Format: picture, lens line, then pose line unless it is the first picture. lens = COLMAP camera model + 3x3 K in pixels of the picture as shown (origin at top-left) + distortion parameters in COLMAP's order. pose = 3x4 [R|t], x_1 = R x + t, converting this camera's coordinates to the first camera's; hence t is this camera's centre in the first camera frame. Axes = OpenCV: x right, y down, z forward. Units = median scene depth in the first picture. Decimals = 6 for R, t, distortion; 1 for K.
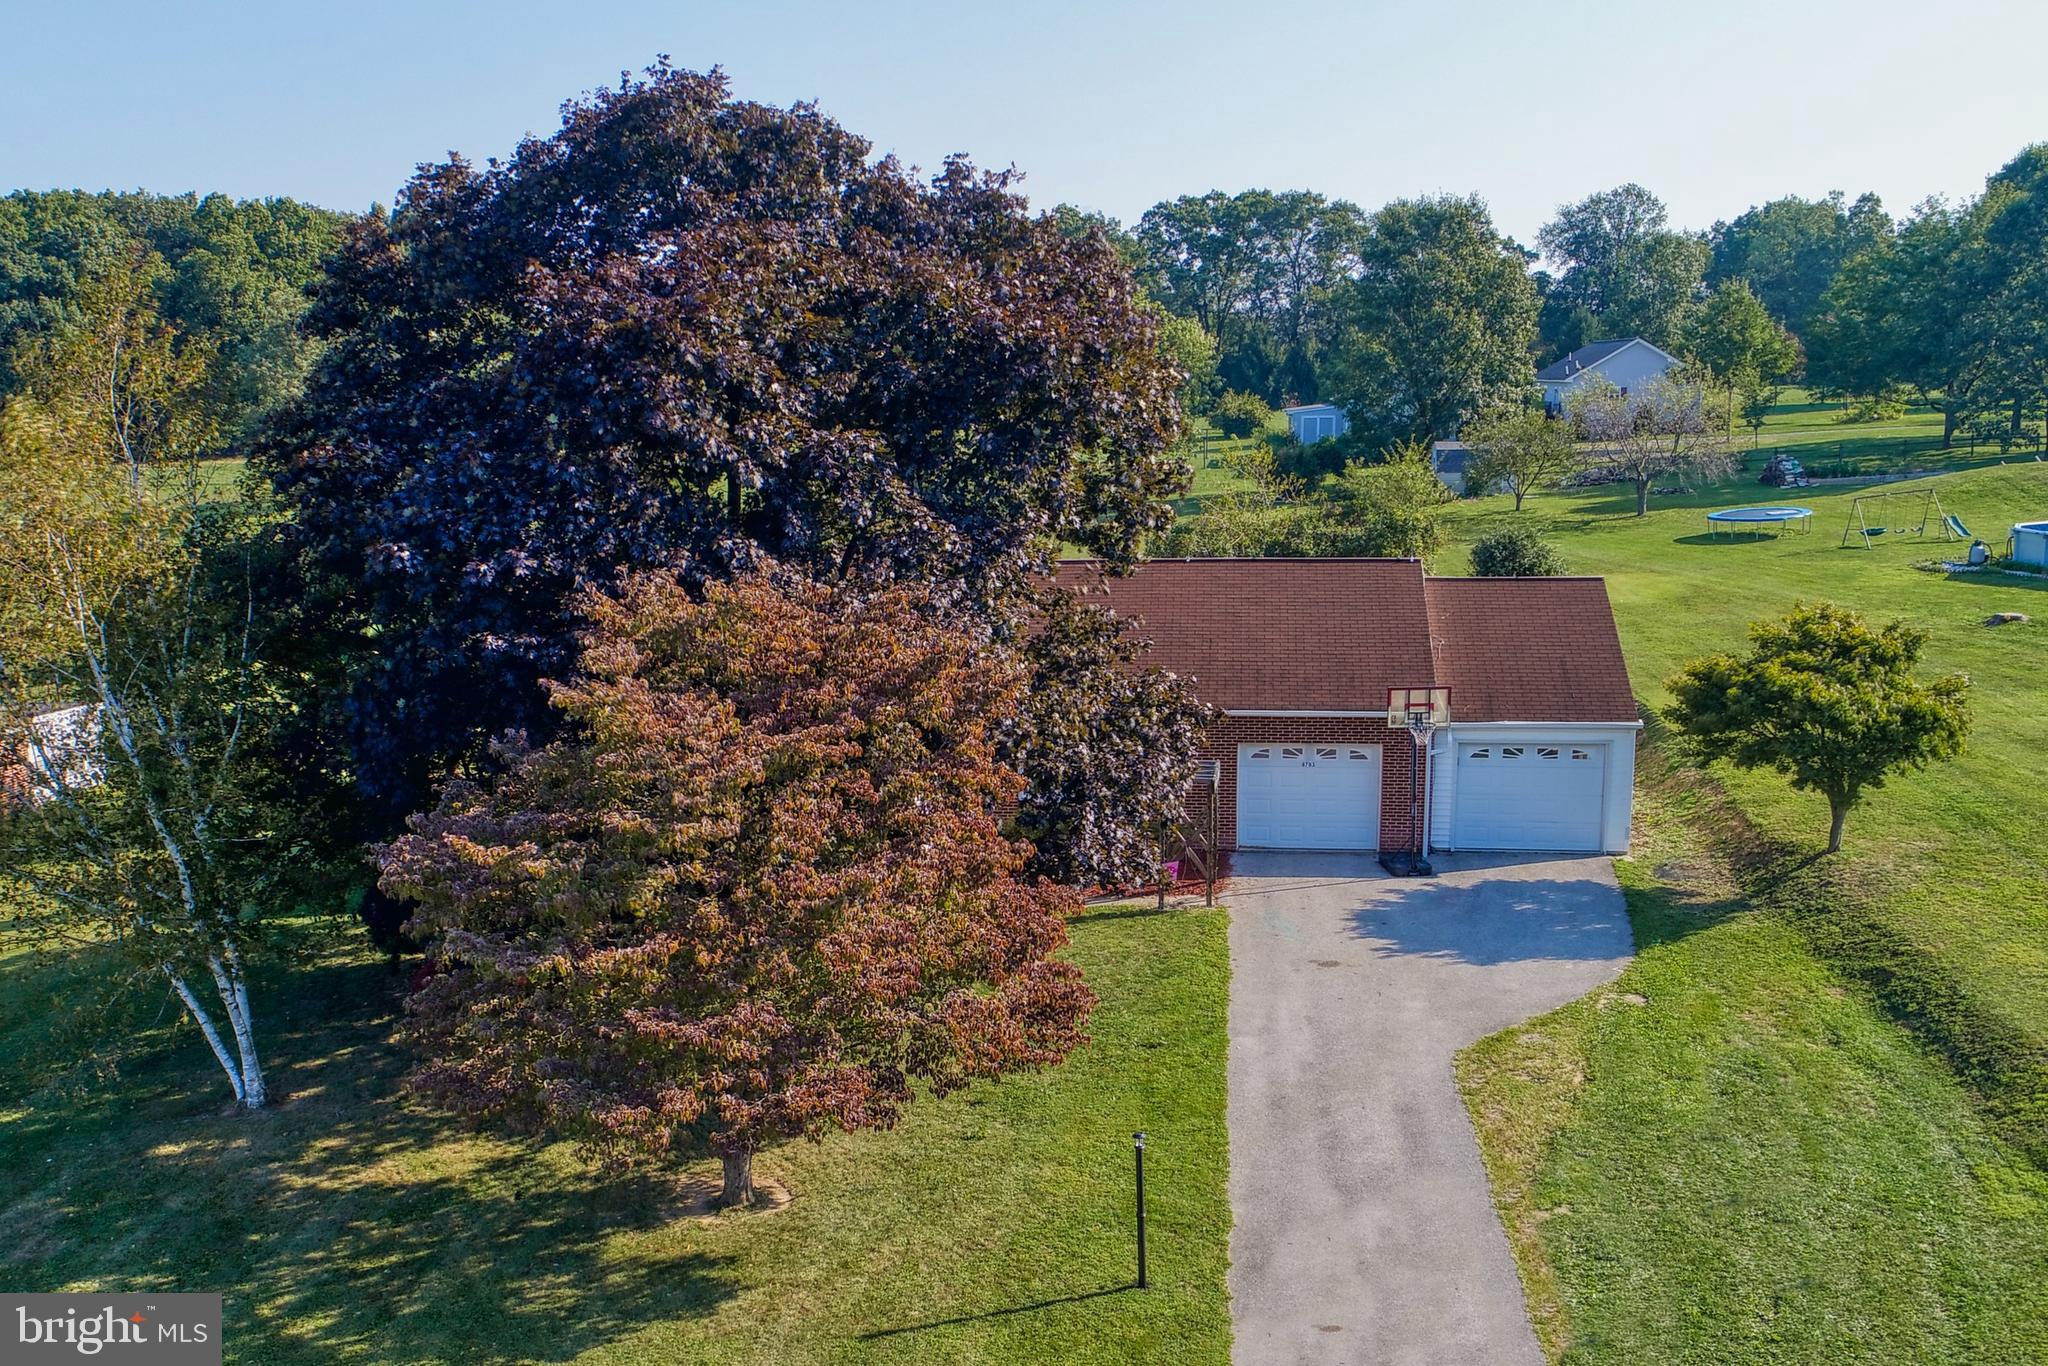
lens RADIAL K [[2048.8, 0, 1024.0], [0, 2048.8, 683.0], [0, 0, 1]] dist [0.003286, -0.003002]
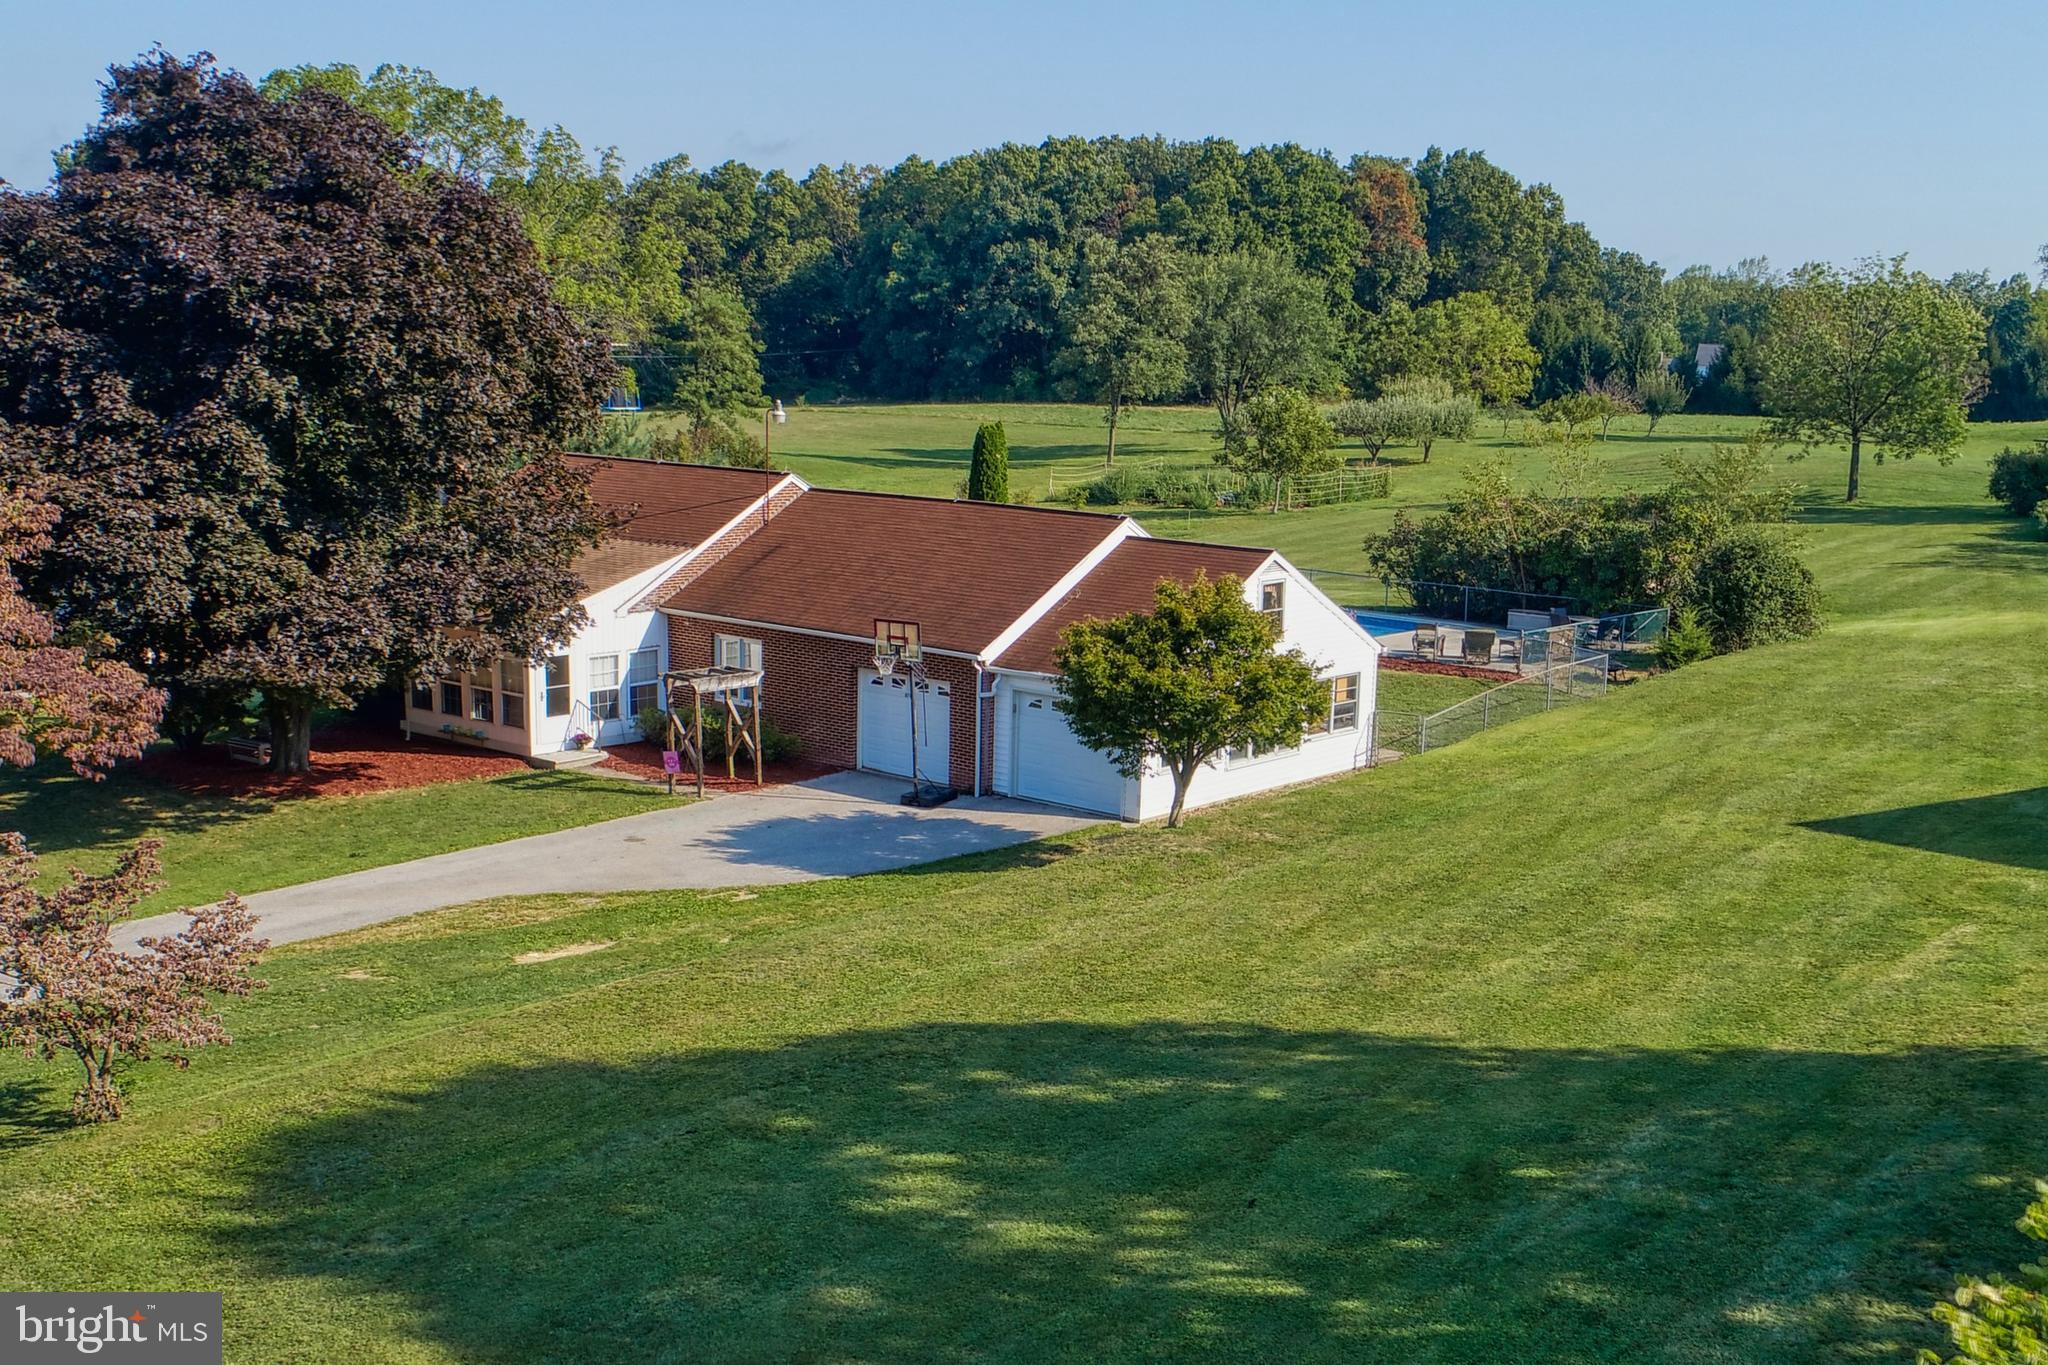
lens RADIAL K [[2312.2, 0, 1024.0], [0, 2312.2, 682.5], [0, 0, 1]] dist [0.009144, -0.001795]
pose [[0.854447, 0.120026, -0.505484, 0.787567], [-0.121642, 0.992122, 0.029960, -0.009132], [0.505098, 0.035889, 0.862316, 0.017833]]
